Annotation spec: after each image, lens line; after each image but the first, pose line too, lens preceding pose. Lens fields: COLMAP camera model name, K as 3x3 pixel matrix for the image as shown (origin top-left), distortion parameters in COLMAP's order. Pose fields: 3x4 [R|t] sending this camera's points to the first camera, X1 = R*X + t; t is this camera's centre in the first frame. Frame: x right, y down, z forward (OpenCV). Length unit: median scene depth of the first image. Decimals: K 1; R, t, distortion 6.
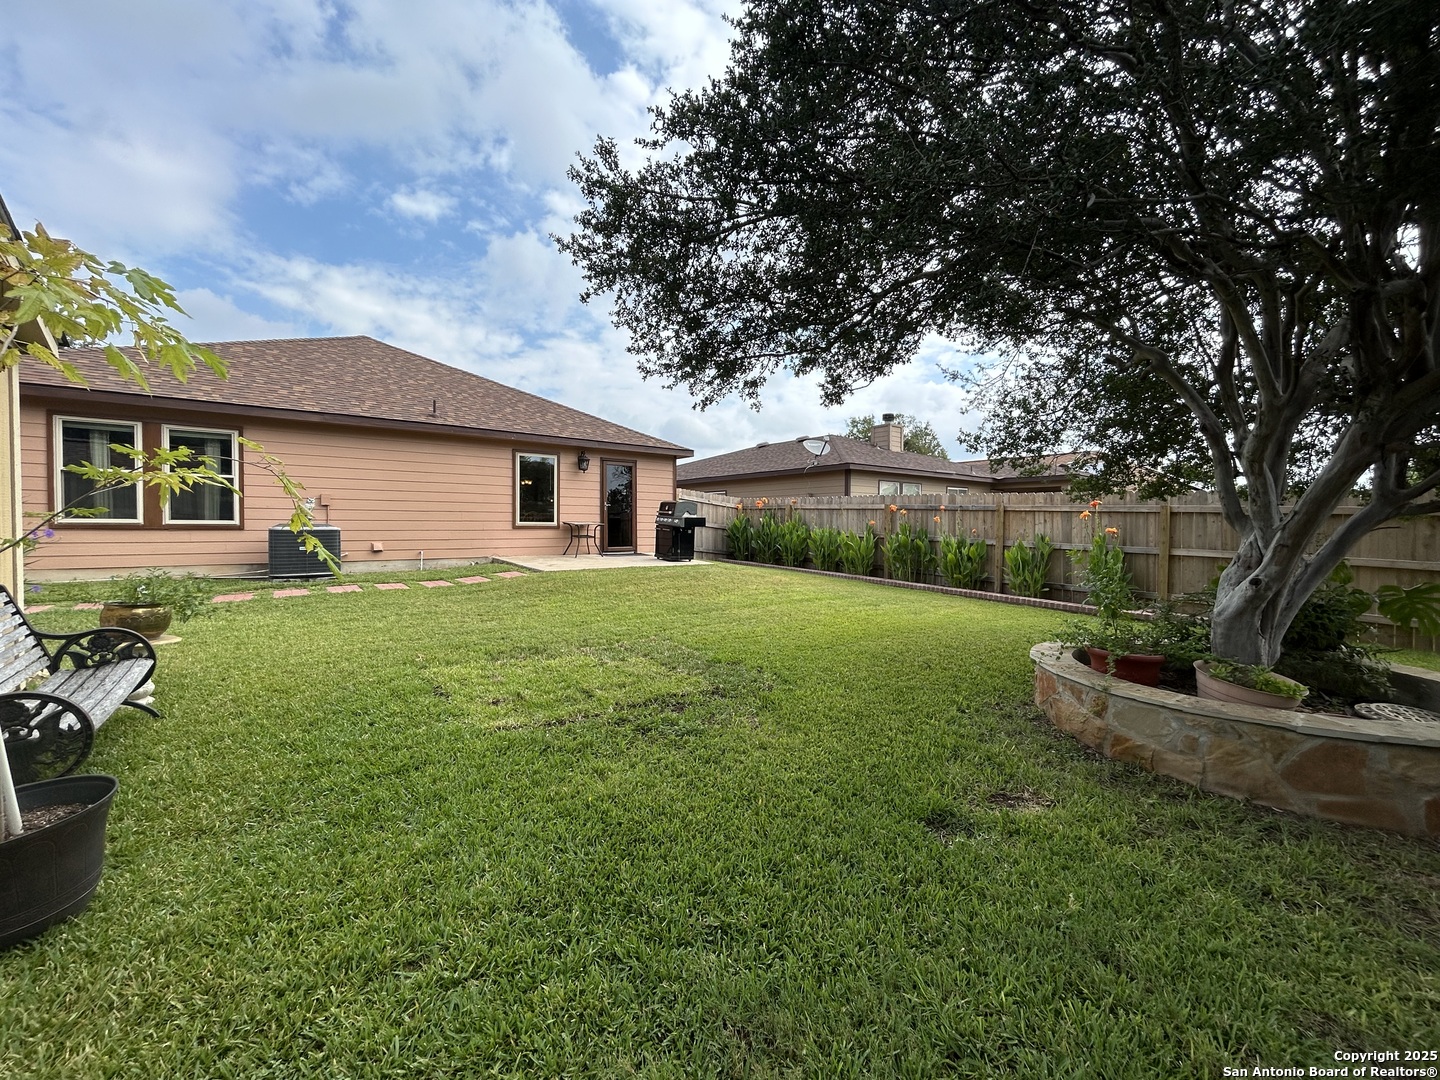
lens RADIAL K [[586.1, 0, 719.7], [0, 586.1, 537.1], [0, 0, 1]] dist [-0.003231, 0.000781]
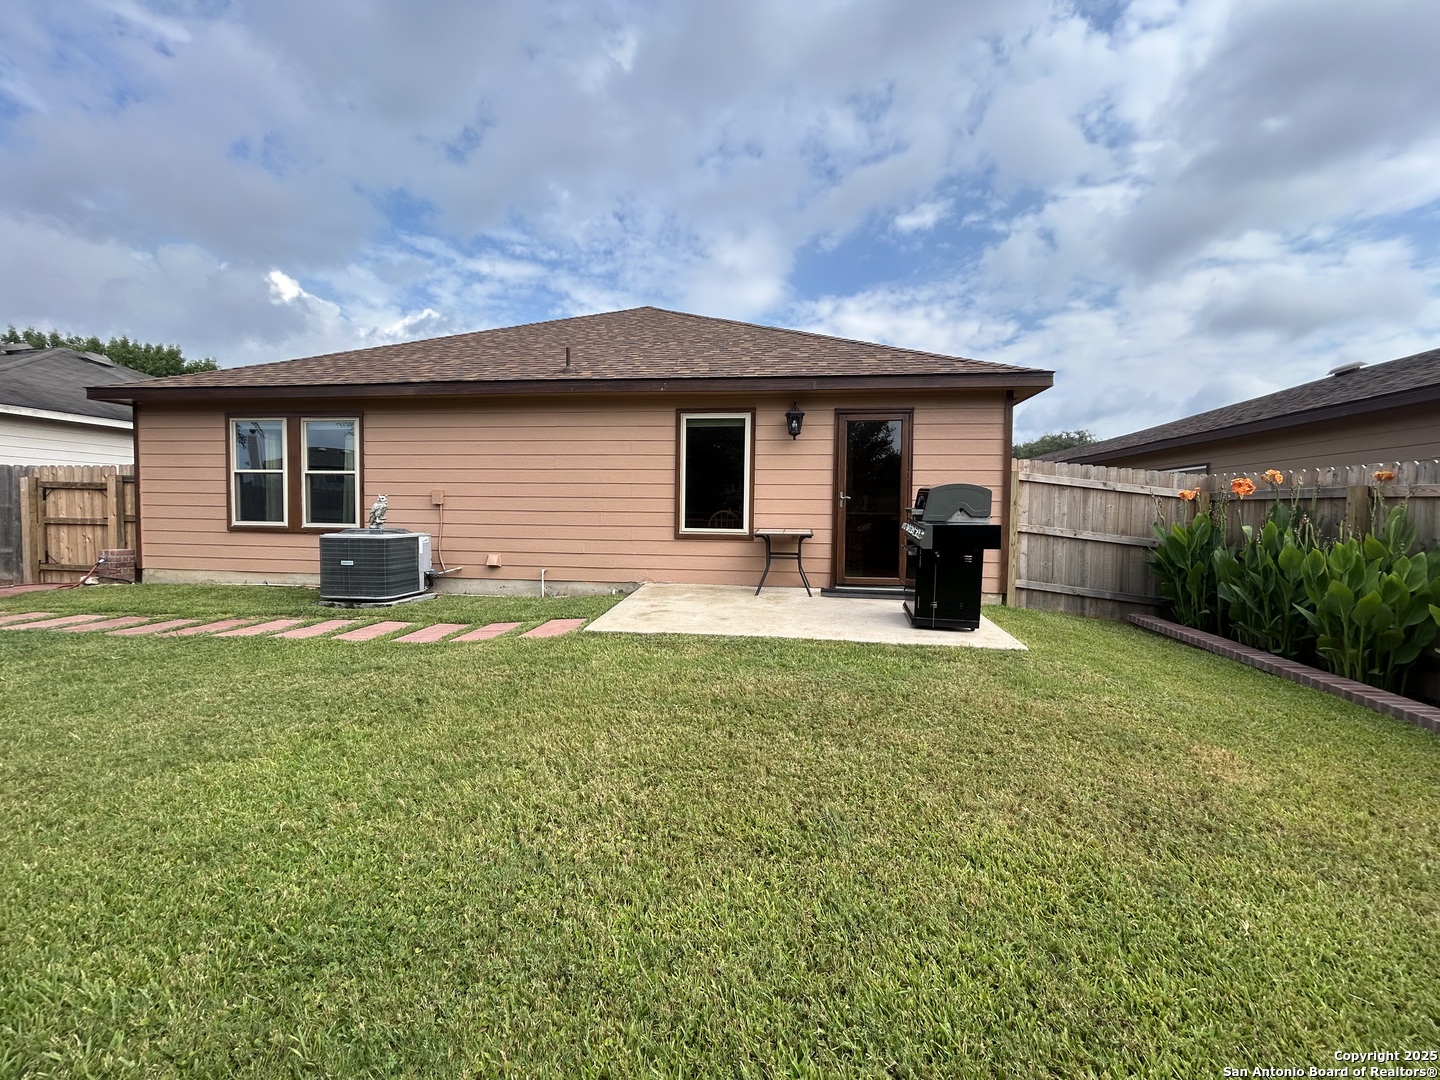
lens RADIAL K [[586.1, 0, 723.7], [0, 586.1, 536.4], [0, 0, 1]] dist [-0.003231, 0.000781]
pose [[0.708639, 0.027934, -0.705018, 0.109725], [-0.023310, 0.999597, 0.016175, -0.026940], [0.705186, 0.004972, 0.709005, 0.577536]]
